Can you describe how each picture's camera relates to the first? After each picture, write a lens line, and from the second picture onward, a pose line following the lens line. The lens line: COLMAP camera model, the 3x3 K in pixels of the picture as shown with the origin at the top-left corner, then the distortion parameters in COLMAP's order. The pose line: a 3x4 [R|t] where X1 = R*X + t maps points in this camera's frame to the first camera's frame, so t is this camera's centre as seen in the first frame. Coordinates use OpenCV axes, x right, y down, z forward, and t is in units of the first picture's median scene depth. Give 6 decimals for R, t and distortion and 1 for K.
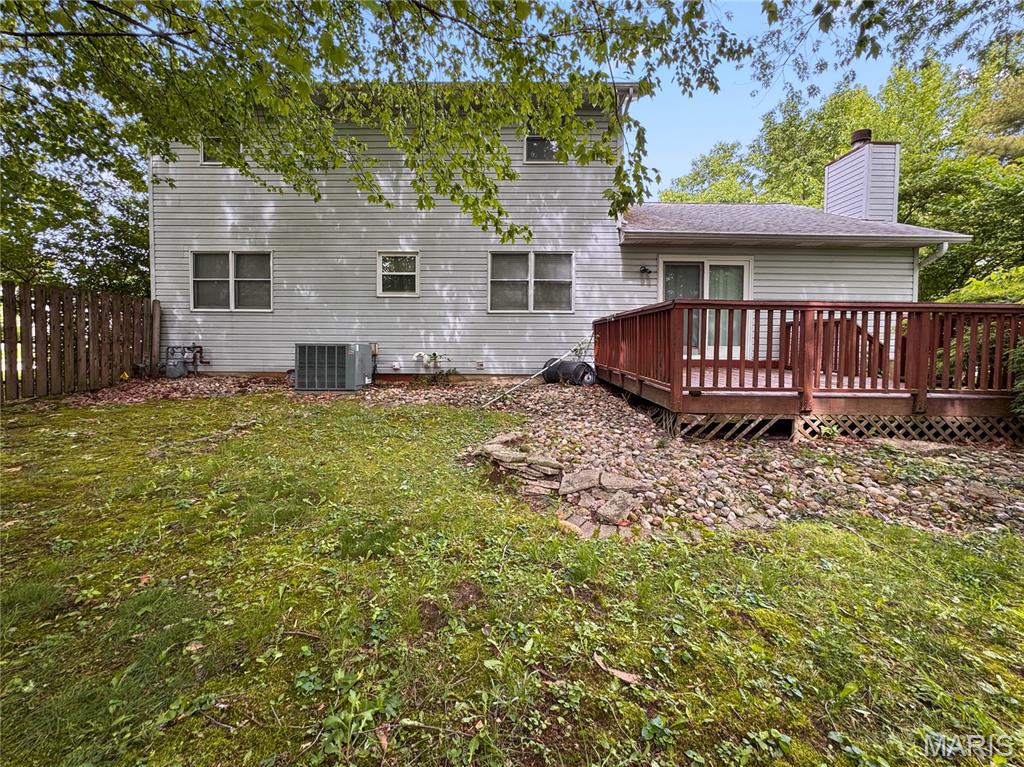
lens RADIAL K [[422.2, 0, 517.0], [0, 422.2, 357.1], [0, 0, 1]] dist [-0.025583, 0.000444]
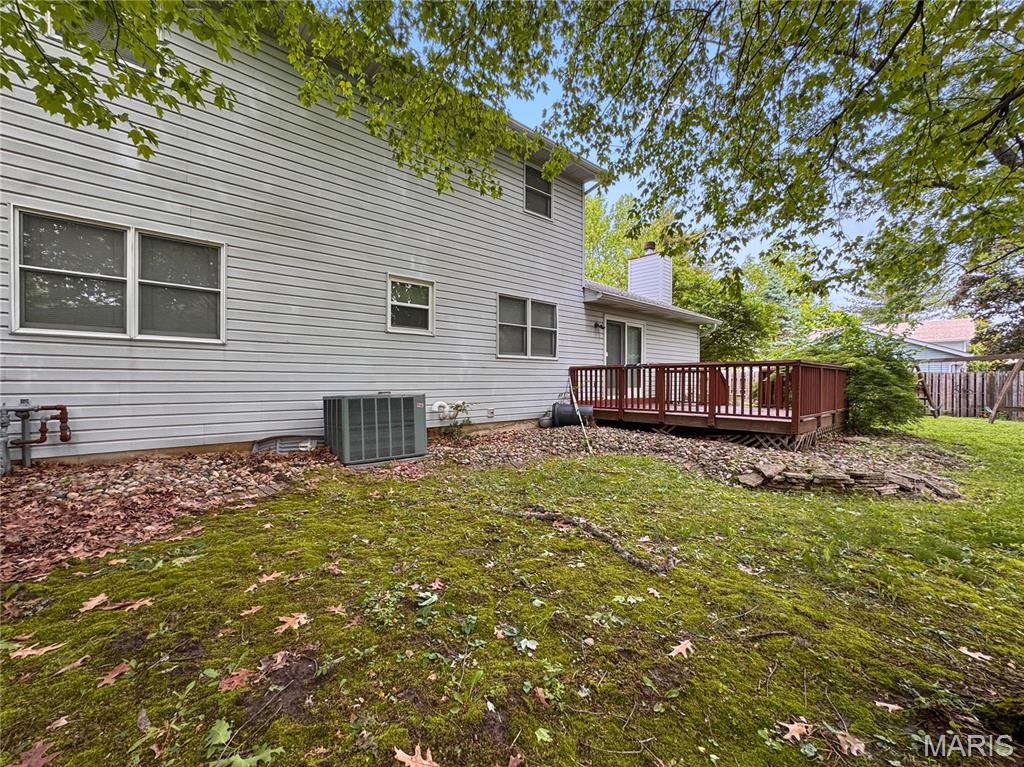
lens RADIAL K [[422.2, 0, 509.7], [0, 422.2, 381.0], [0, 0, 1]] dist [-0.025583, 0.000444]
pose [[0.748766, -0.004875, 0.662816, -0.676239], [0.022896, 0.999566, -0.018514, -0.033086], [-0.662438, 0.029038, 0.748553, 0.272569]]
